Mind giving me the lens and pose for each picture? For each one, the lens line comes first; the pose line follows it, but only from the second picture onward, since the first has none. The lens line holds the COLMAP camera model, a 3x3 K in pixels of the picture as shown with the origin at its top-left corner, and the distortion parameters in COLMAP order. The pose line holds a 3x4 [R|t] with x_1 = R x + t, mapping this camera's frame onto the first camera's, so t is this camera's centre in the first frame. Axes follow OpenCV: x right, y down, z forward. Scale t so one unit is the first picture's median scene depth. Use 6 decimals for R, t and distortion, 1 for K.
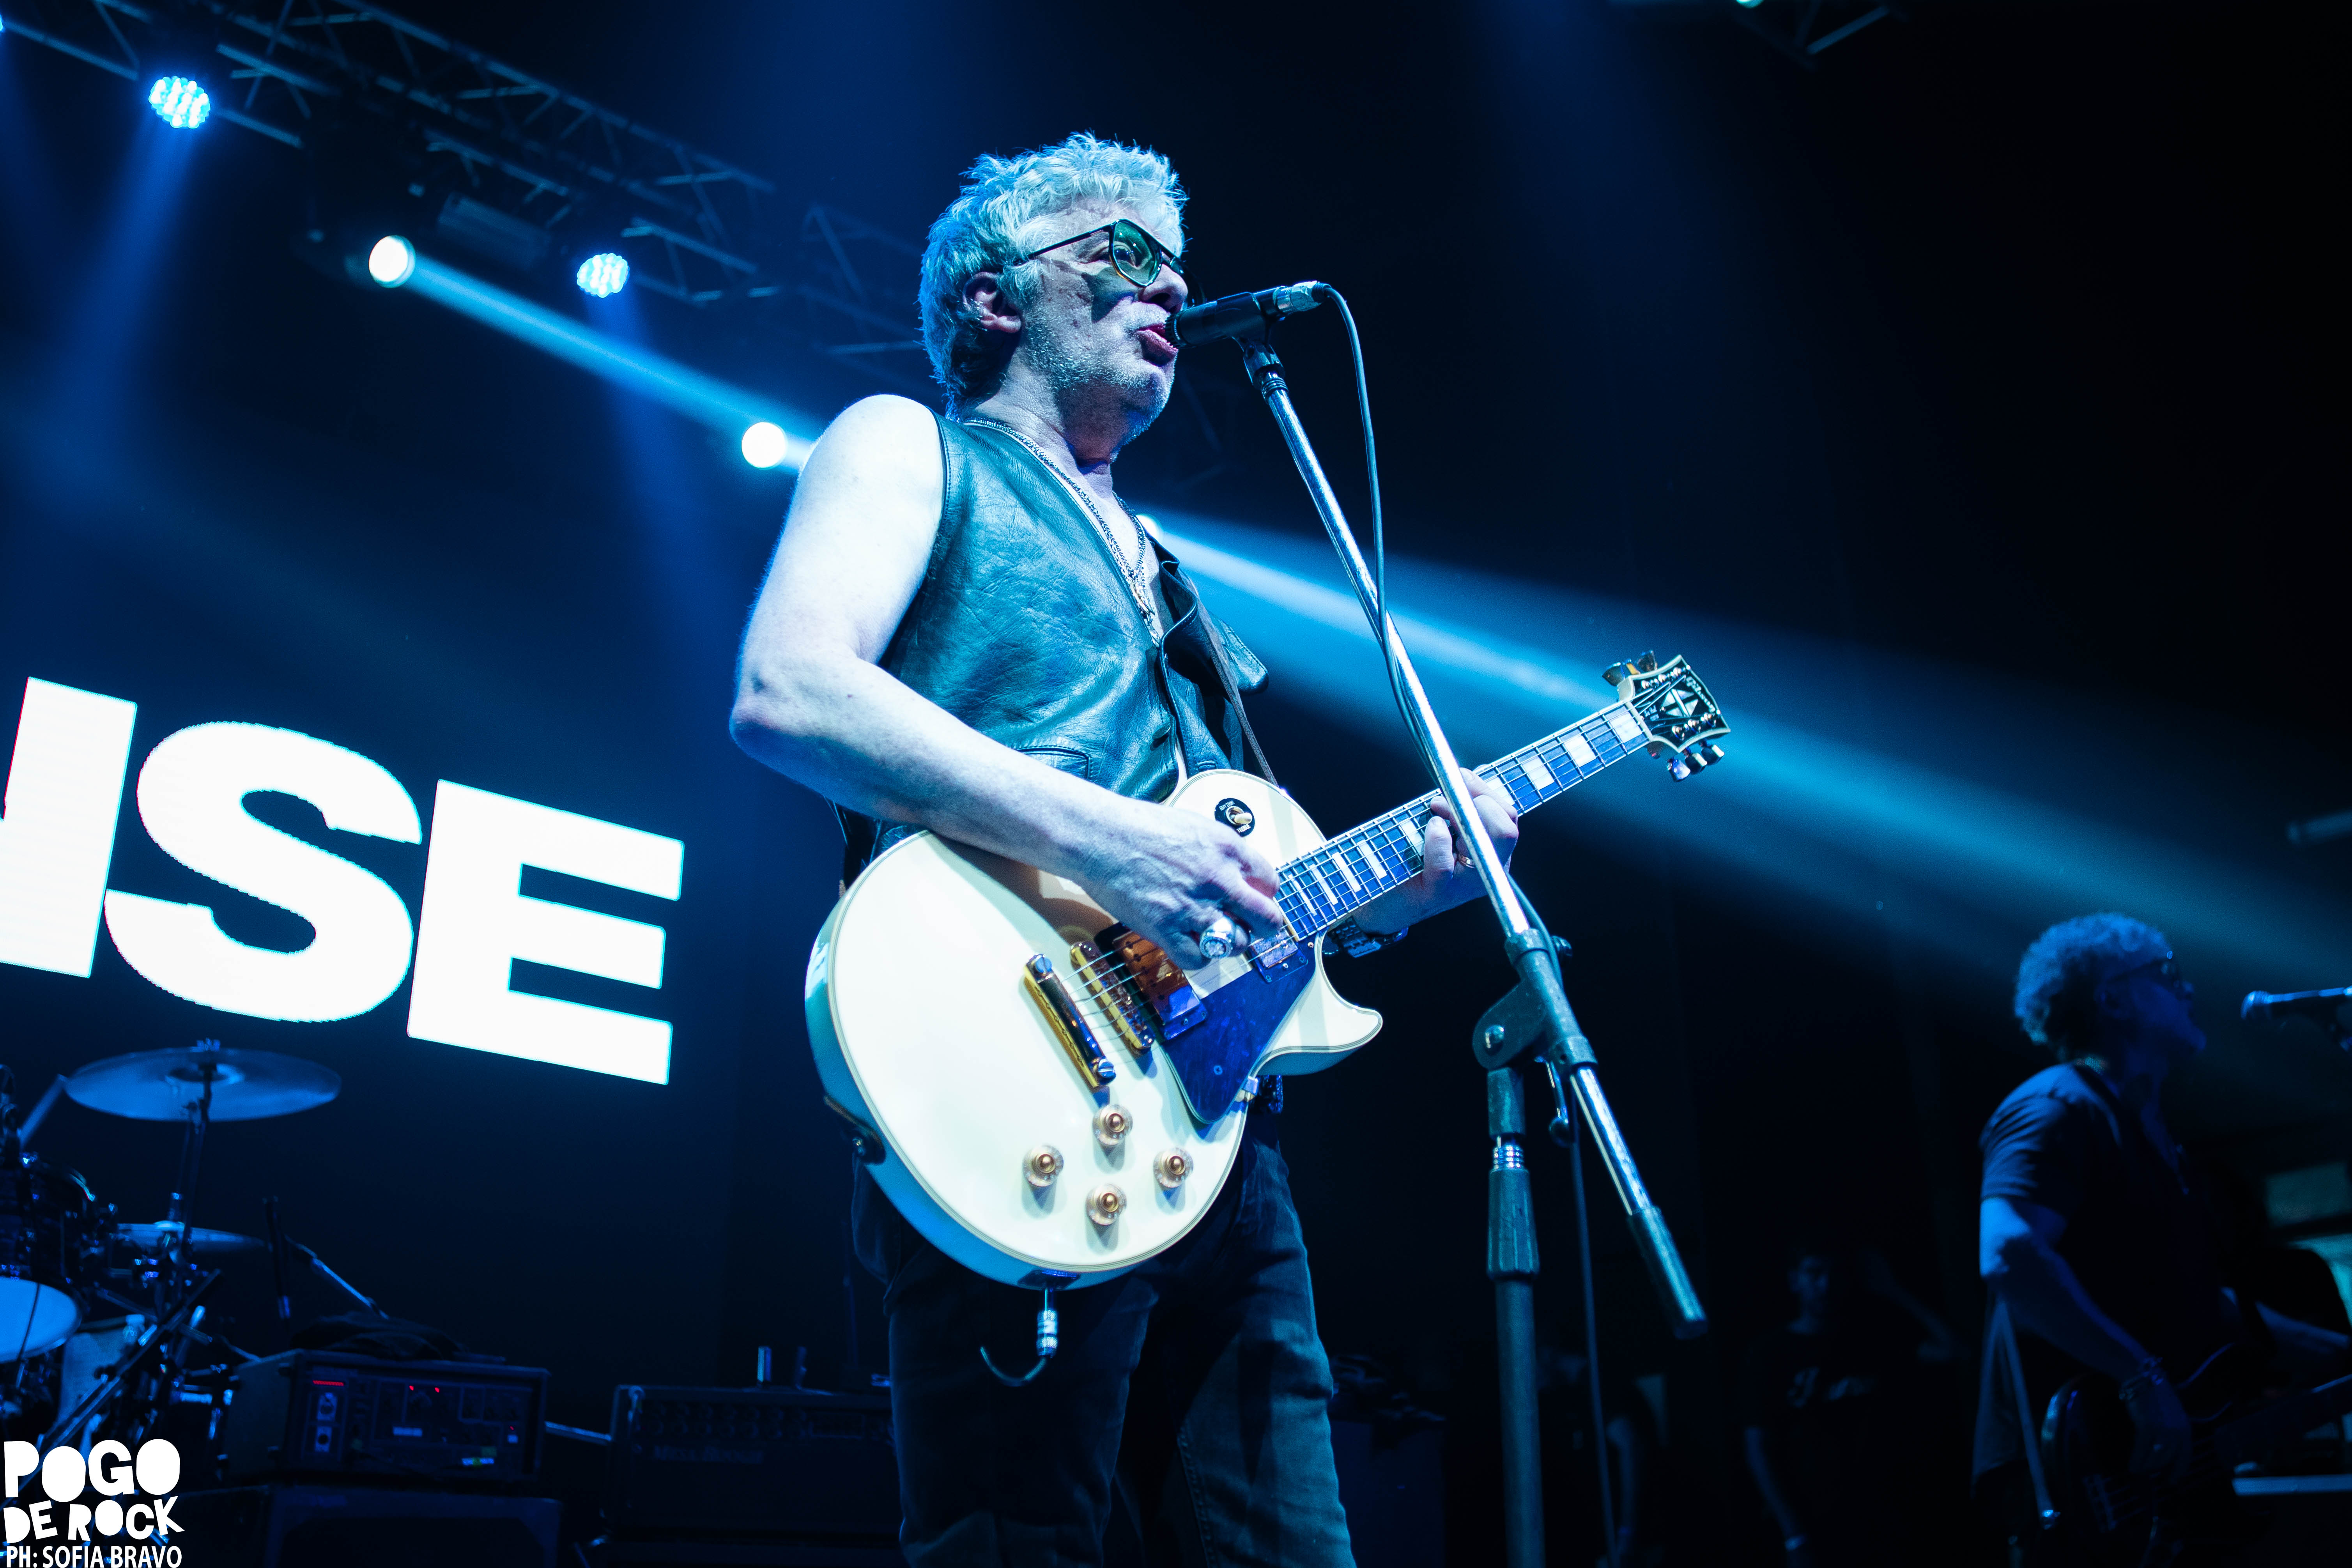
lens RADIAL K [[2379.4, 0, 1156.5], [0, 2379.4, 758.1], [0, 0, 1]] dist [-0.018743, 0.000000]
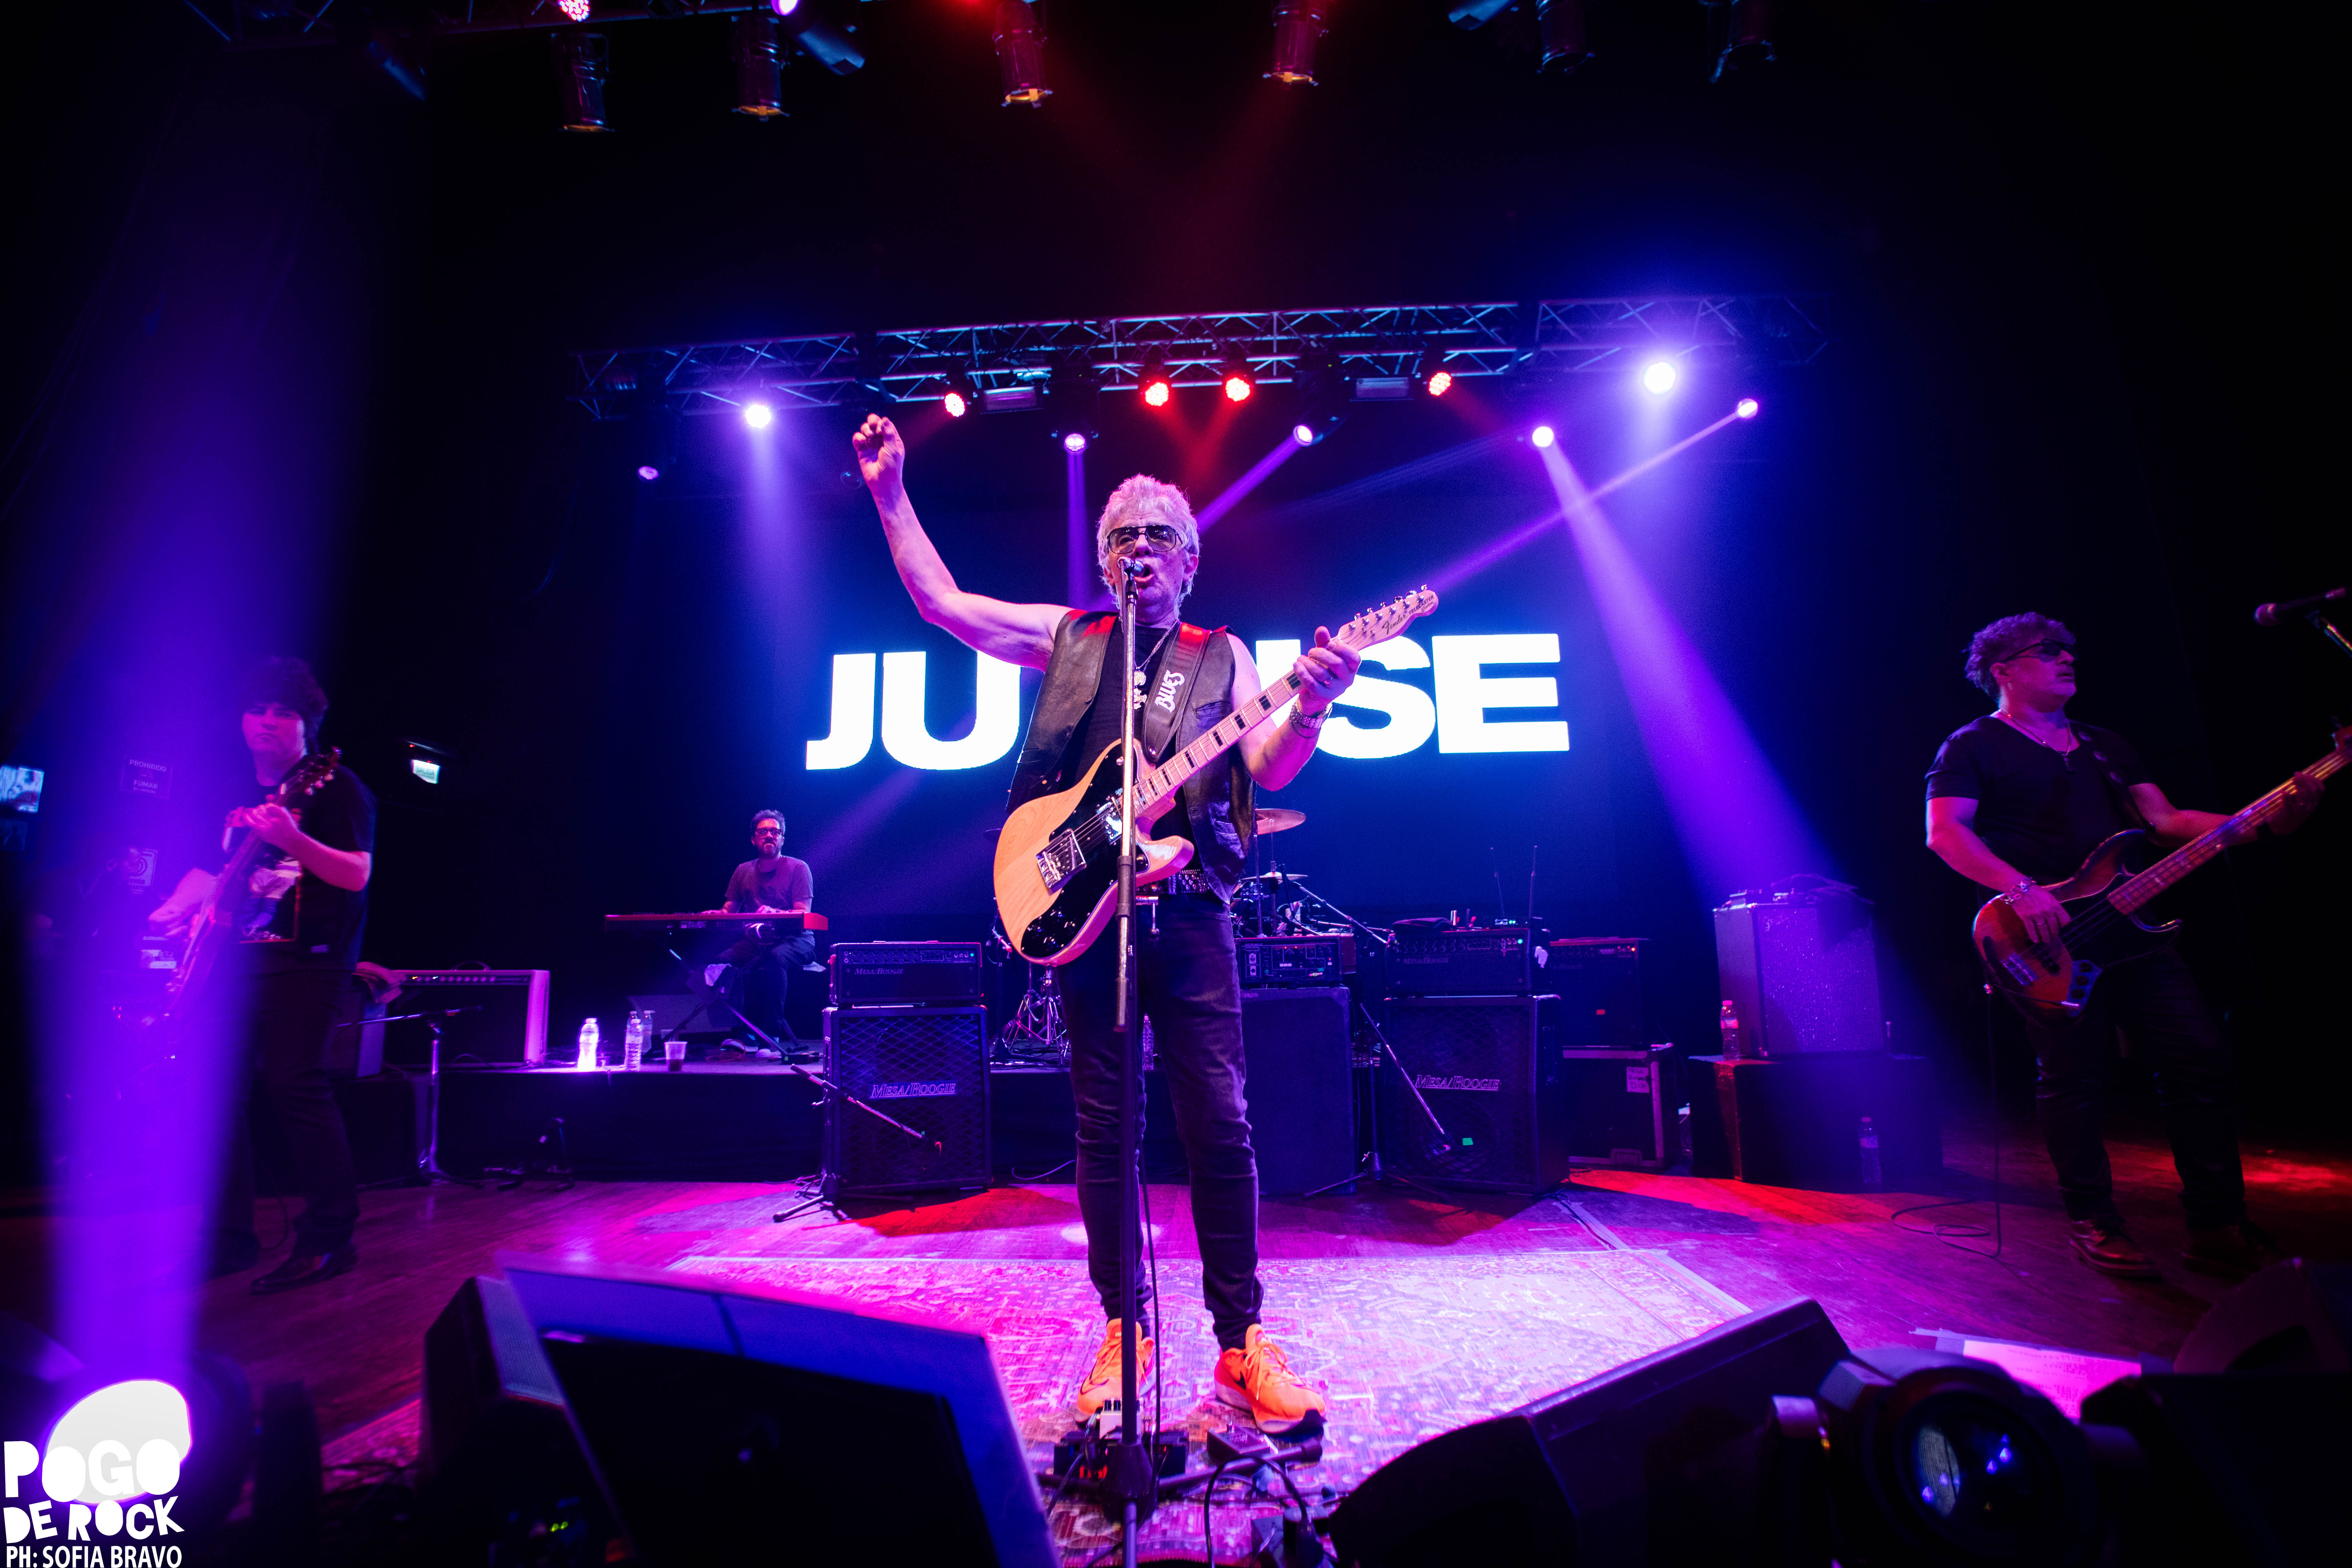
lens RADIAL K [[1131.9, 0, 1178.4], [0, 1131.9, 795.5], [0, 0, 1]] dist [-0.079302, -0.000145]
pose [[0.743404, -0.147156, -0.652454, 0.184291], [0.274010, 0.956885, 0.096388, -0.014571], [0.610139, -0.250434, 0.751674, 0.031056]]
